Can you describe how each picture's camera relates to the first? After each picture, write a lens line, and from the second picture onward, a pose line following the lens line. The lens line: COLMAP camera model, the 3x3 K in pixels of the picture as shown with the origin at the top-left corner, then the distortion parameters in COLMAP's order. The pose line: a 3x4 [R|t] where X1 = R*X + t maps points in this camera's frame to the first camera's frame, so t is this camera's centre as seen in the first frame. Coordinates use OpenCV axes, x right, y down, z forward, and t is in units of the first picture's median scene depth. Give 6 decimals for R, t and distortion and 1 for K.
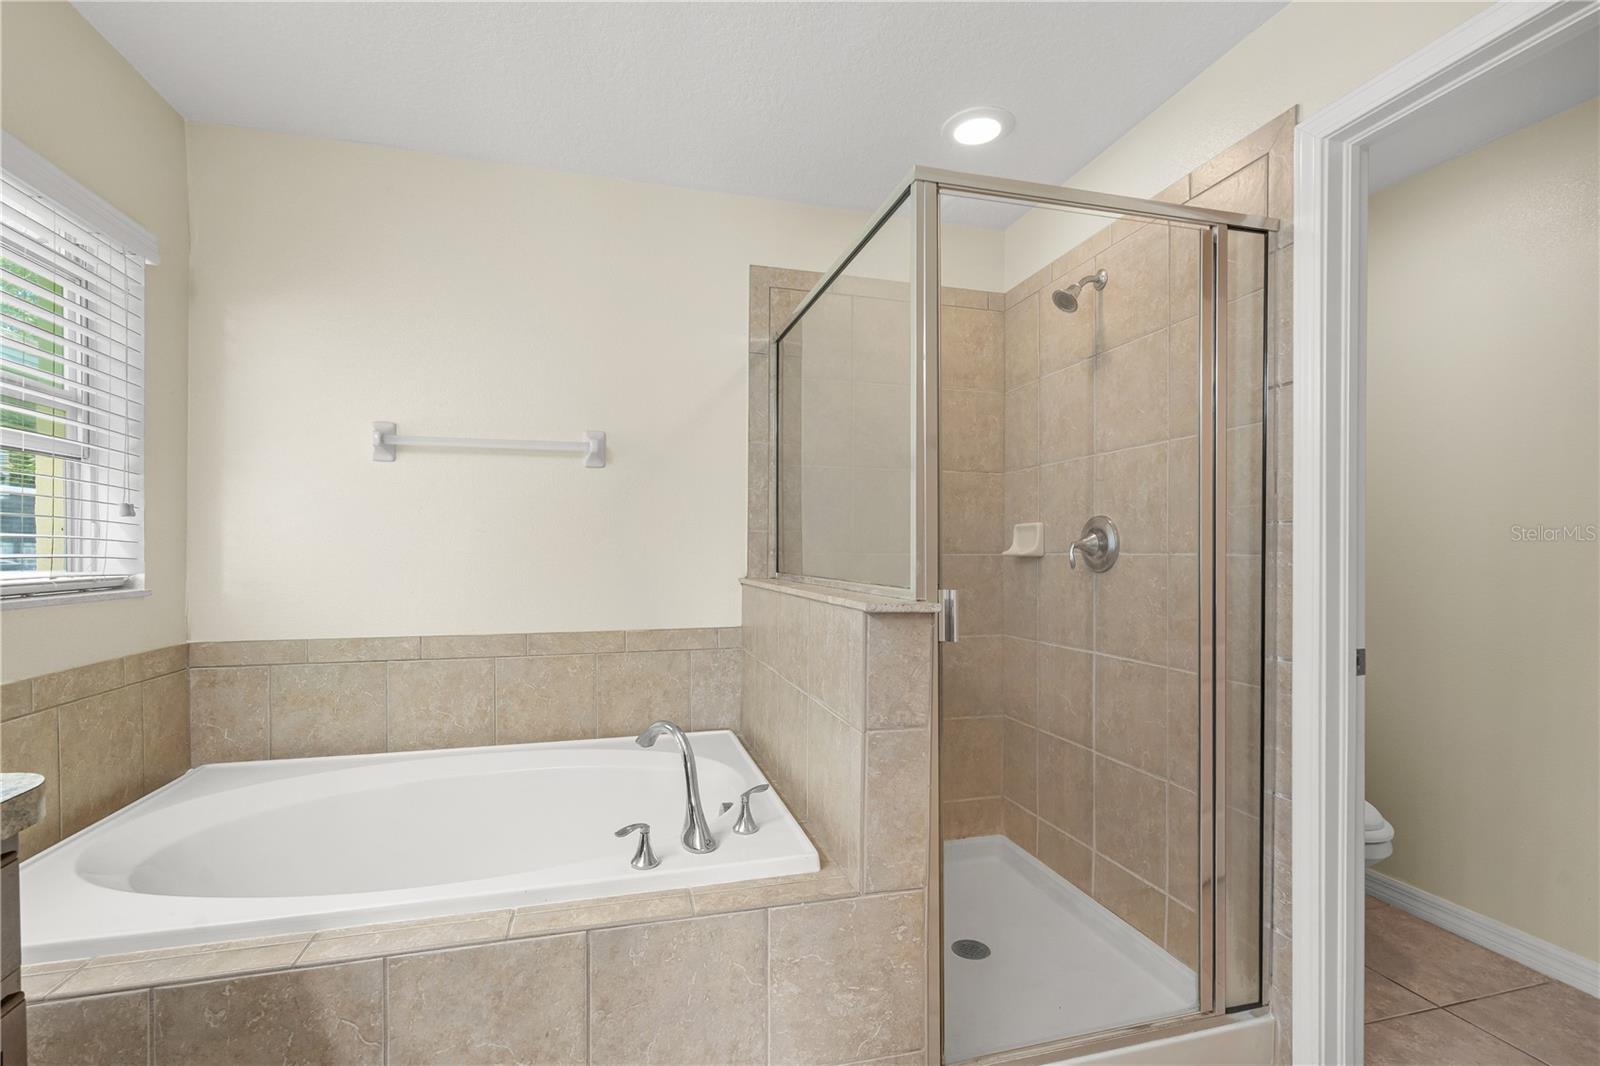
lens RADIAL K [[732.7, 0, 805.0], [0, 732.7, 552.9], [0, 0, 1]] dist [0.001244, 0.000763]
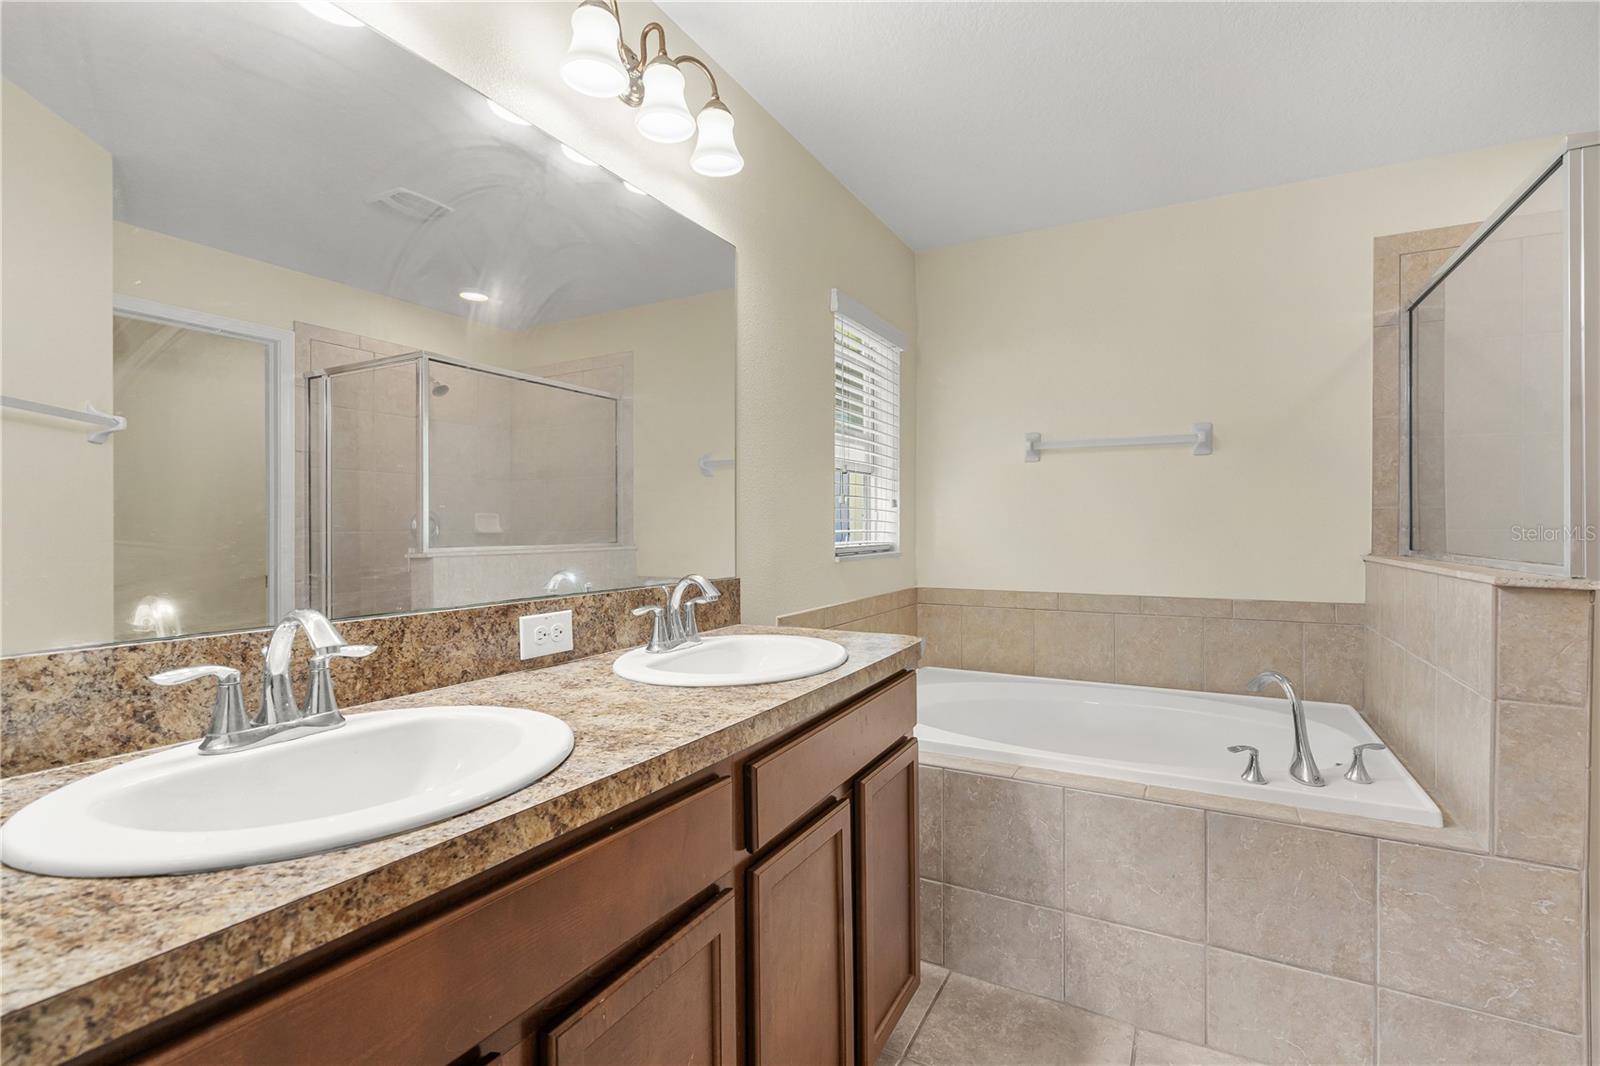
lens RADIAL K [[744.9, 0, 795.3], [0, 744.9, 527.3], [0, 0, 1]] dist [-0.002673, 0.000490]
pose [[0.722413, -0.001603, -0.691460, 0.075731], [-0.001360, 0.999992, -0.003739, 0.002430], [0.691461, 0.003642, 0.722405, -0.369104]]
